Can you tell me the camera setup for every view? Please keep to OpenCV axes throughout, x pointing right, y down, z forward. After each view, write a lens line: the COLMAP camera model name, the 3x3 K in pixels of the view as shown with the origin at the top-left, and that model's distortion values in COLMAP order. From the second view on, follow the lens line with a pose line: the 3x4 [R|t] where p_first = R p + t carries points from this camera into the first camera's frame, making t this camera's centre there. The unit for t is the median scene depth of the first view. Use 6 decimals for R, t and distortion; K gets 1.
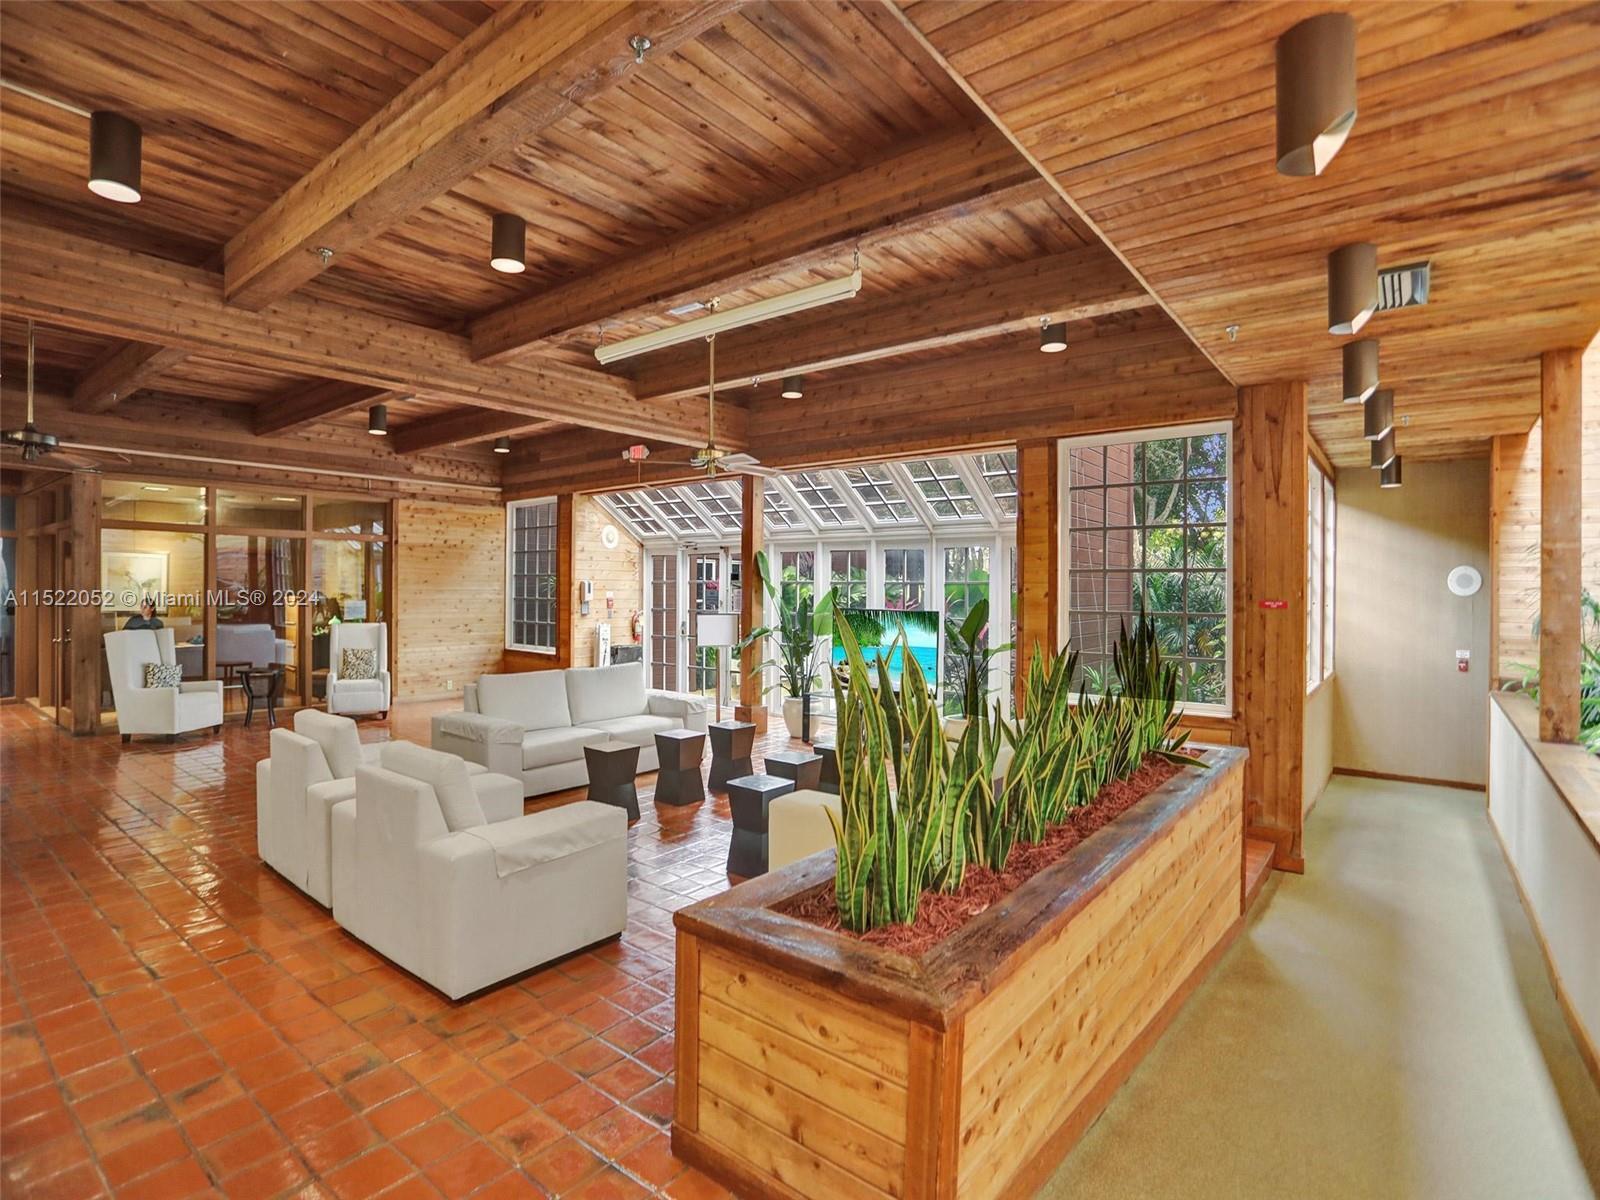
lens RADIAL K [[799.5, 0, 800.0], [0, 799.5, 600.0], [0, 0, 1]] dist [-0.020855, 0.000438]
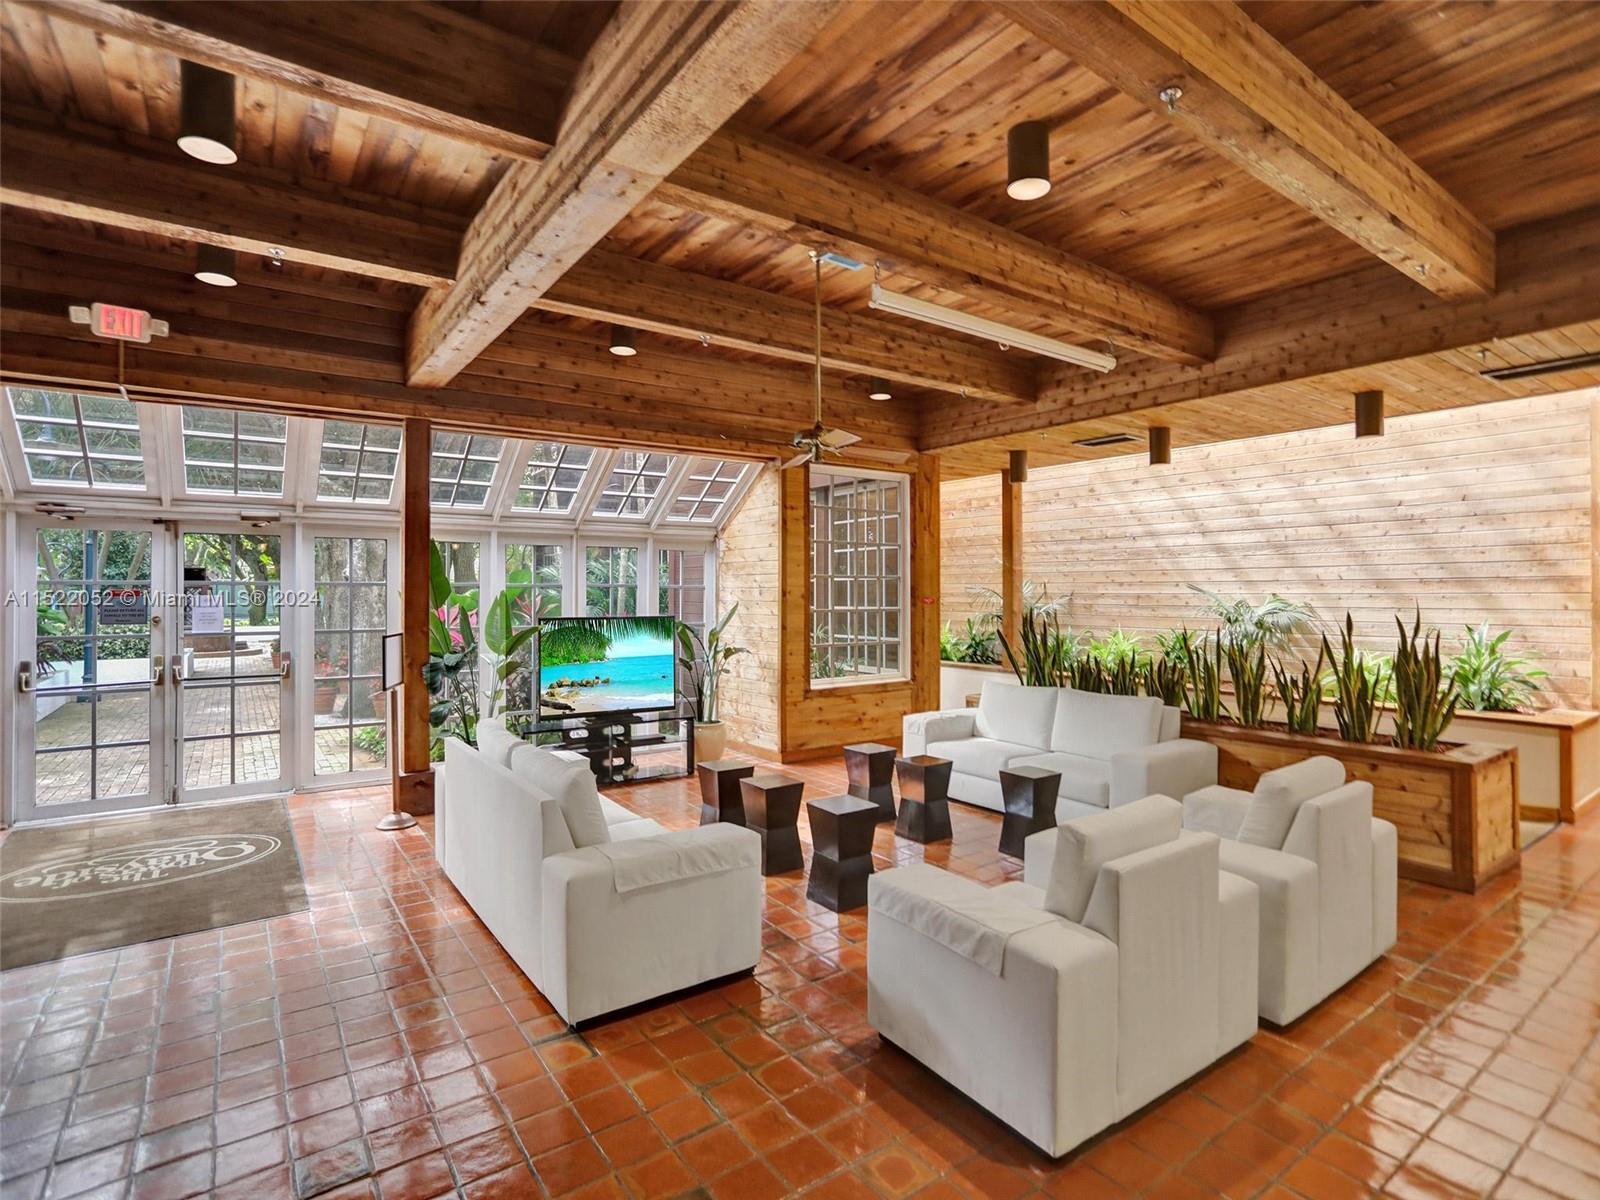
lens RADIAL K [[799.5, 0, 800.0], [0, 799.5, 600.0], [0, 0, 1]] dist [-0.020855, 0.000438]
pose [[0.269963, -0.022427, 0.962609, -0.702955], [0.015608, 0.999699, 0.018914, -0.020997], [-0.962744, 0.009919, 0.270232, 0.599483]]
